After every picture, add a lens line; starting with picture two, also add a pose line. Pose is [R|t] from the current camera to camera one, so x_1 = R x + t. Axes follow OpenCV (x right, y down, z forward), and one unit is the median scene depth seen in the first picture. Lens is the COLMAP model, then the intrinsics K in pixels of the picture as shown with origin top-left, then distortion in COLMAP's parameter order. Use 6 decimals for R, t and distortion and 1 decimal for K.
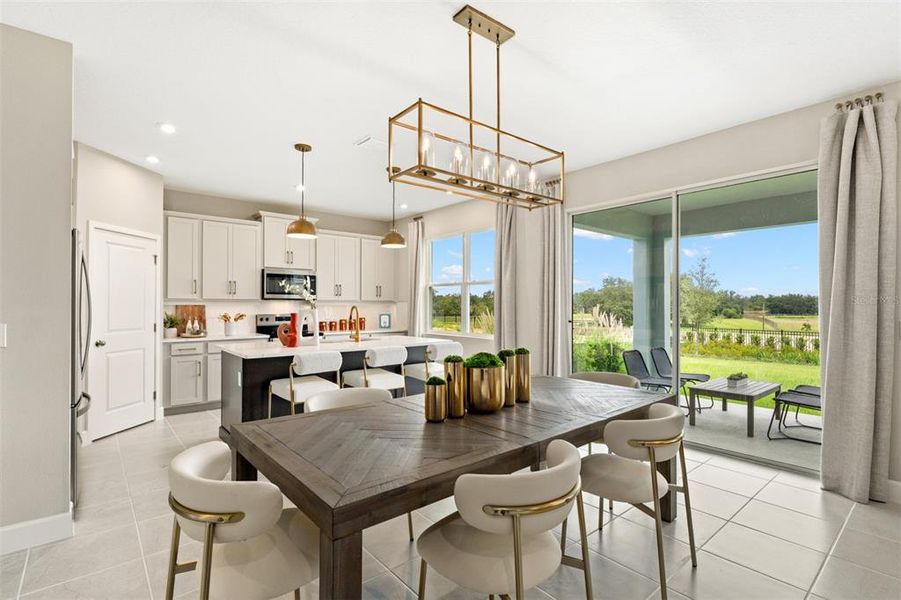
lens RADIAL K [[422.3, 0, 453.0], [0, 422.3, 299.6], [0, 0, 1]] dist [-0.008617, -0.001270]
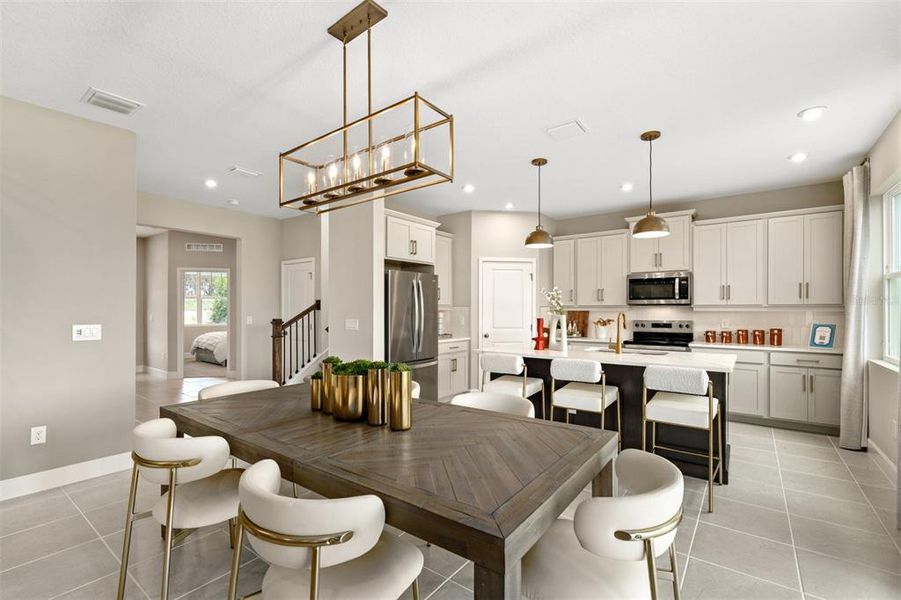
lens RADIAL K [[398.5, 0, 457.7], [0, 398.5, 312.1], [0, 0, 1]] dist [0.002881, -0.000873]
pose [[0.222237, 0.003842, -0.974985, 0.427693], [0.012188, 0.999903, 0.006718, 0.004854], [0.974916, -0.013376, 0.222169, 0.427027]]
